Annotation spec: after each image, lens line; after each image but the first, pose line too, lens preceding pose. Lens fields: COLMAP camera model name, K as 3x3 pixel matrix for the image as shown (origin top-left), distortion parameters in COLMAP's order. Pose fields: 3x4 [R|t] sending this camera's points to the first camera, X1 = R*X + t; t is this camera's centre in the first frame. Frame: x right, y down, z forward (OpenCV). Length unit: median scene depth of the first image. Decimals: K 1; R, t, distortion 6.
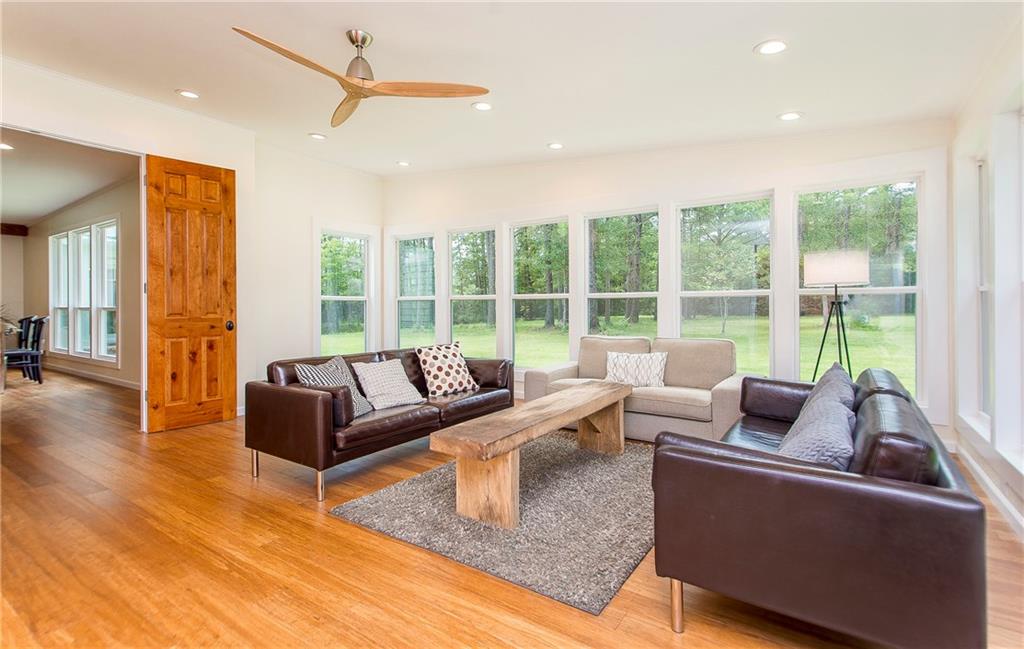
lens RADIAL K [[502.7, 0, 510.4], [0, 502.7, 296.5], [0, 0, 1]] dist [-0.000574, 0.000130]
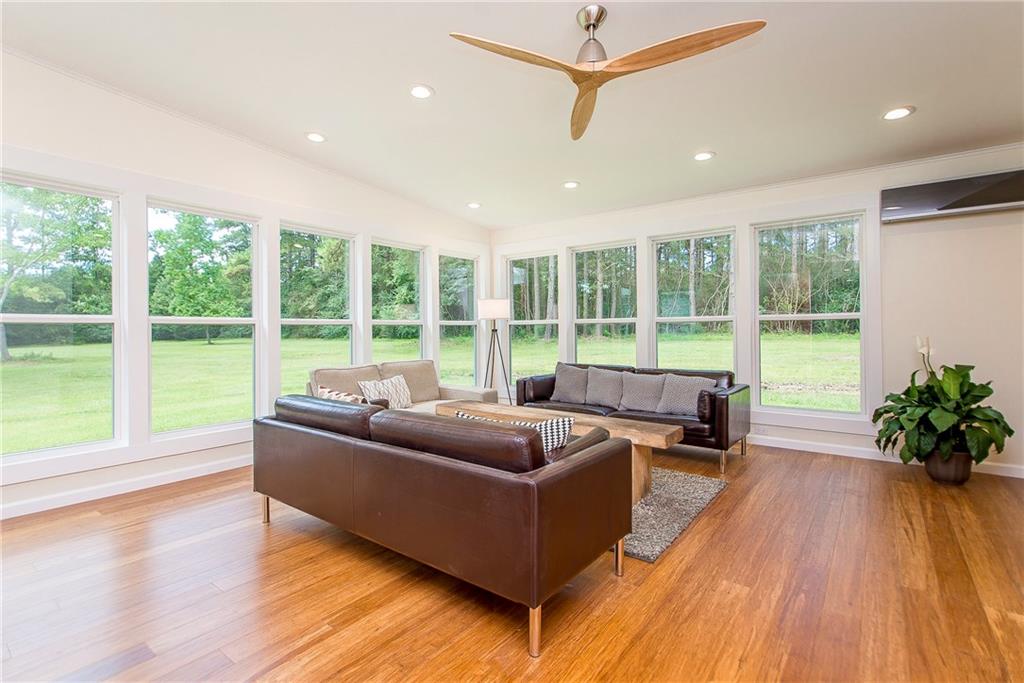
lens RADIAL K [[470.3, 0, 508.4], [0, 470.3, 335.2], [0, 0, 1]] dist [0.000739, -0.008025]
pose [[0.079101, -0.013268, 0.996778, -1.319532], [0.005701, 0.999901, 0.012857, 0.020231], [-0.996850, 0.004665, 0.079169, 1.305791]]
